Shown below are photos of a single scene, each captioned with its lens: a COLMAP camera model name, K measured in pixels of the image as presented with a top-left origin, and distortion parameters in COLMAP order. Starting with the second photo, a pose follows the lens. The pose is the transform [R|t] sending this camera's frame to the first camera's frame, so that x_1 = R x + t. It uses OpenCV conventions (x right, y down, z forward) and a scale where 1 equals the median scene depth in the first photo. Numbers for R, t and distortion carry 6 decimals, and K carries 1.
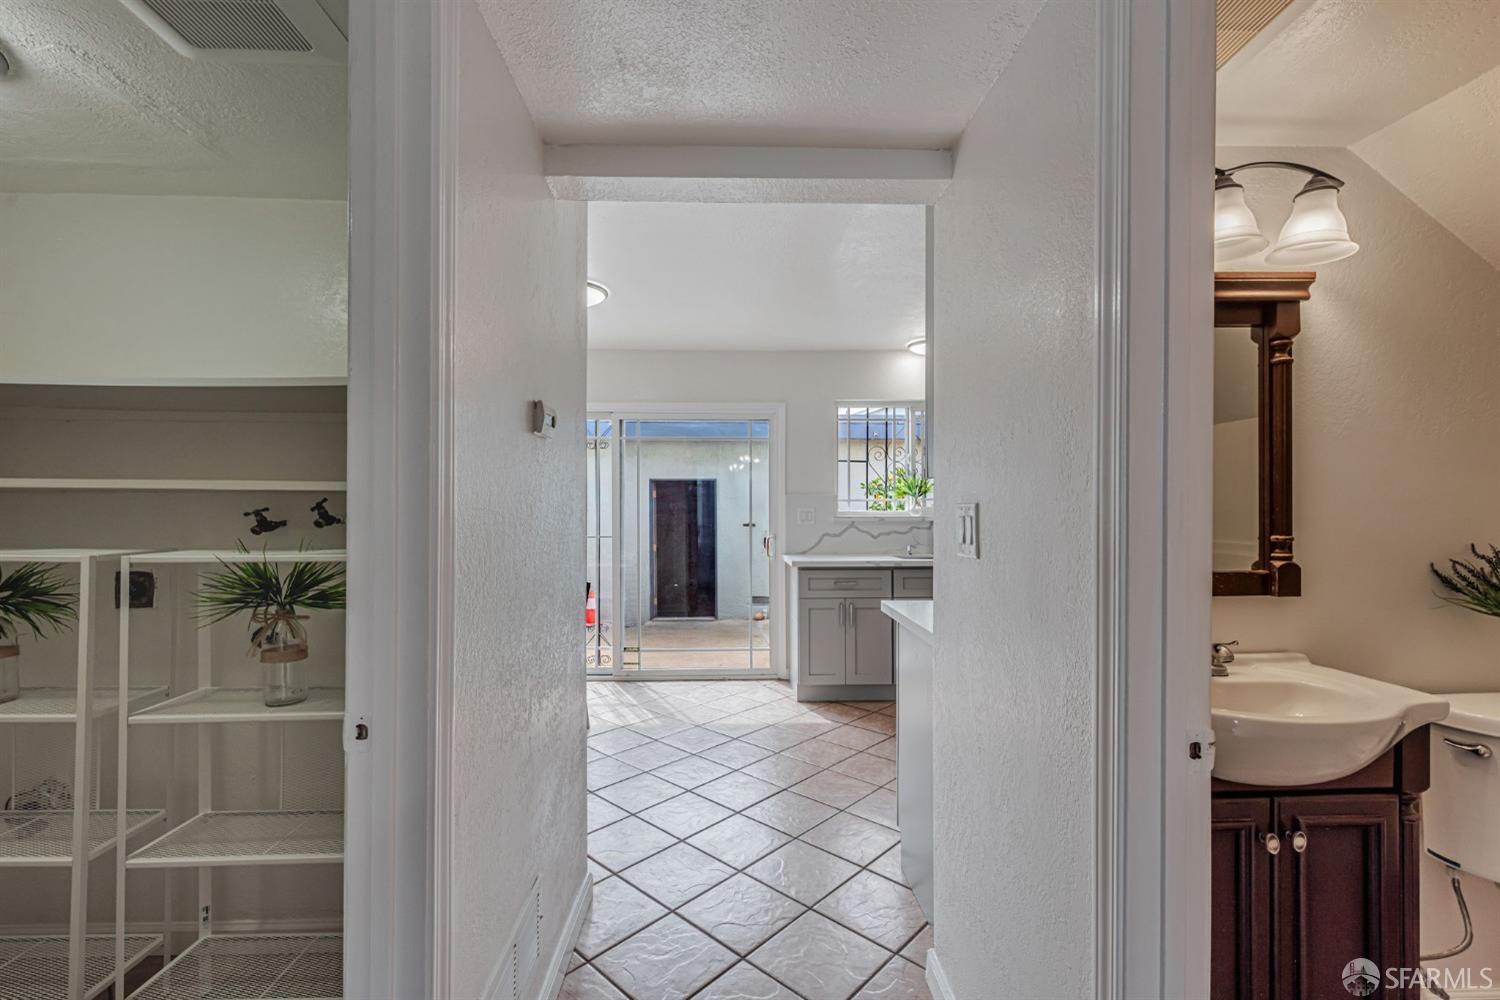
lens RADIAL K [[644.3, 0, 746.2], [0, 644.3, 505.1], [0, 0, 1]] dist [0.000075, -0.000747]
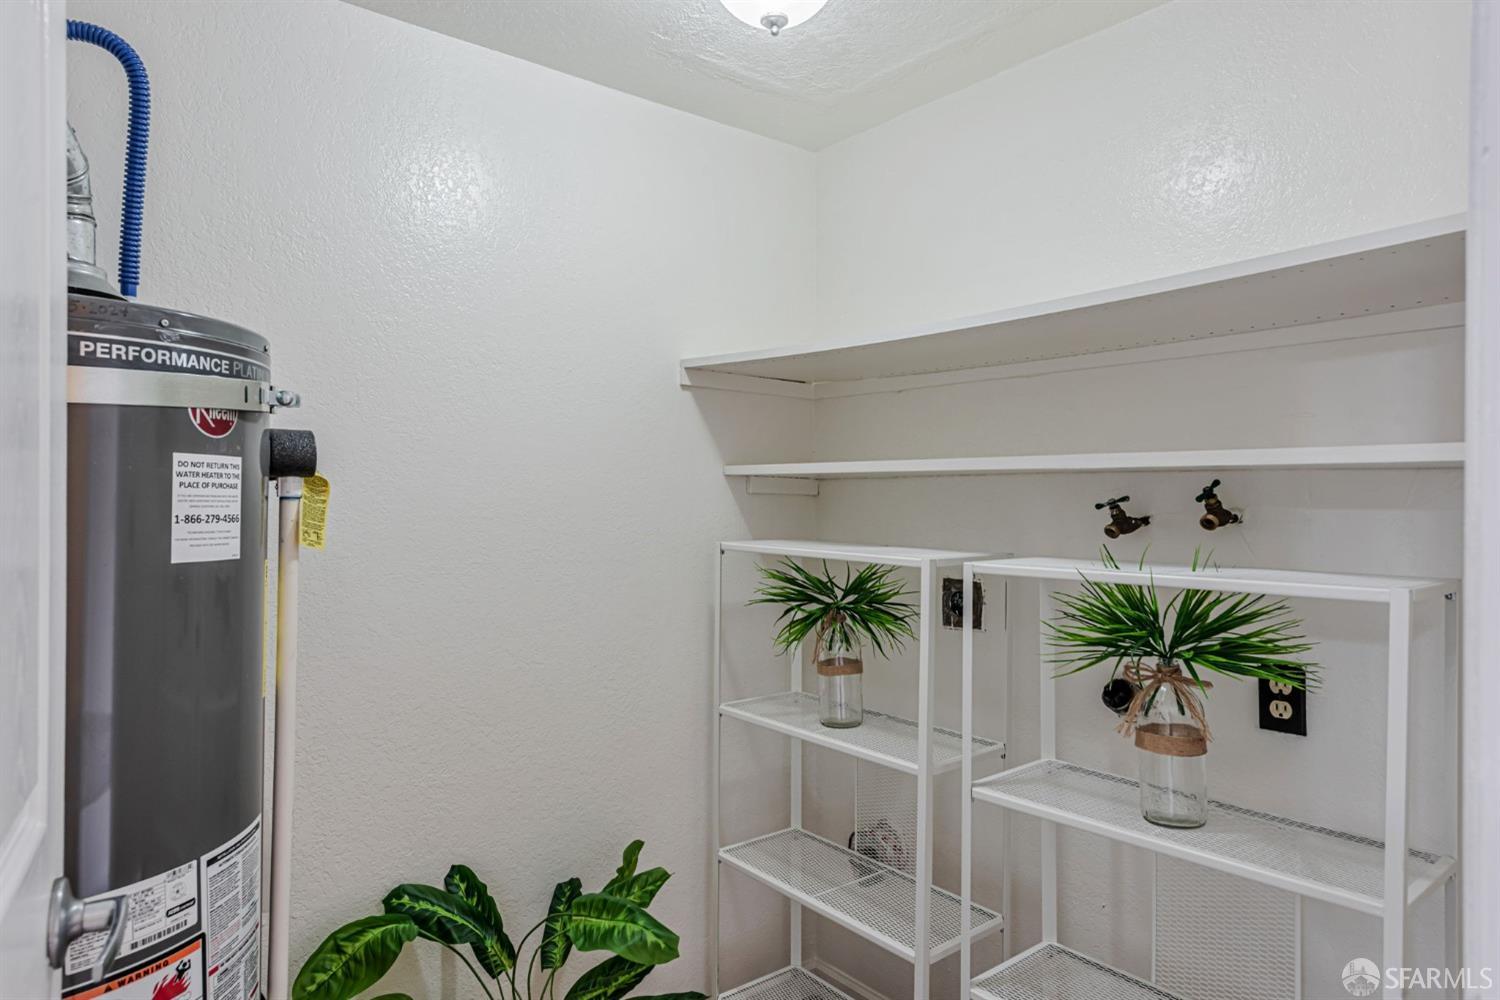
lens RADIAL K [[768.7, 0, 752.5], [0, 768.7, 490.6], [0, 0, 1]] dist [0.002308, 0.000652]
pose [[0.598576, -0.012128, -0.800974, -0.378001], [0.001765, 0.999903, -0.013822, 0.008962], [0.801064, 0.006860, 0.598540, 0.261544]]
